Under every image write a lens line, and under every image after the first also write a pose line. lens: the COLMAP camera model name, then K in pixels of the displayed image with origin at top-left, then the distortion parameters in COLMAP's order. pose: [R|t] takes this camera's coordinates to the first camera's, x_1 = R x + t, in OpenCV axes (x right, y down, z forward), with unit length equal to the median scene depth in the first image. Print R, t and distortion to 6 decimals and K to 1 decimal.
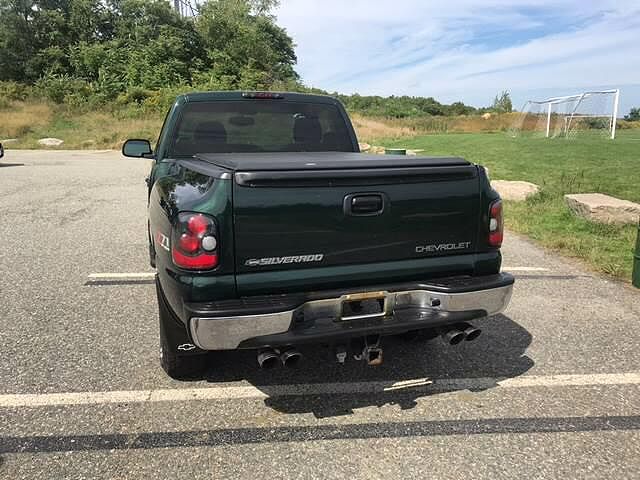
lens RADIAL K [[522.3, 0, 317.6], [0, 522.3, 241.0], [0, 0, 1]] dist [0.023867, -0.019068]
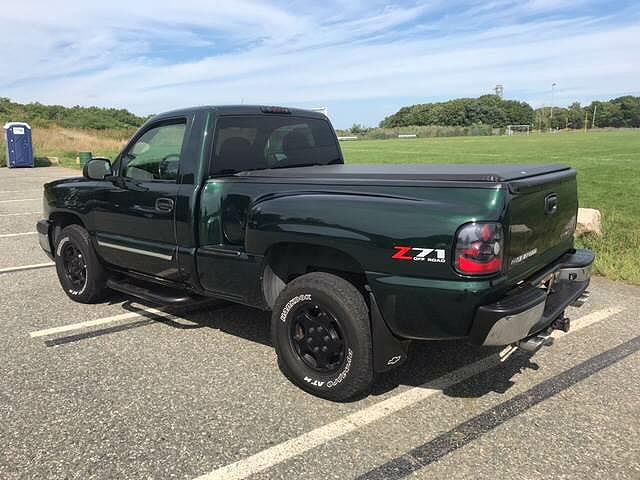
lens RADIAL K [[522.3, 0, 319.4], [0, 522.3, 239.2], [0, 0, 1]] dist [0.023867, -0.019068]
pose [[0.841002, -0.109476, 0.529839, -0.808946], [0.123084, 0.992349, 0.009672, -0.051172], [-0.526845, 0.057081, 0.848043, 0.194495]]
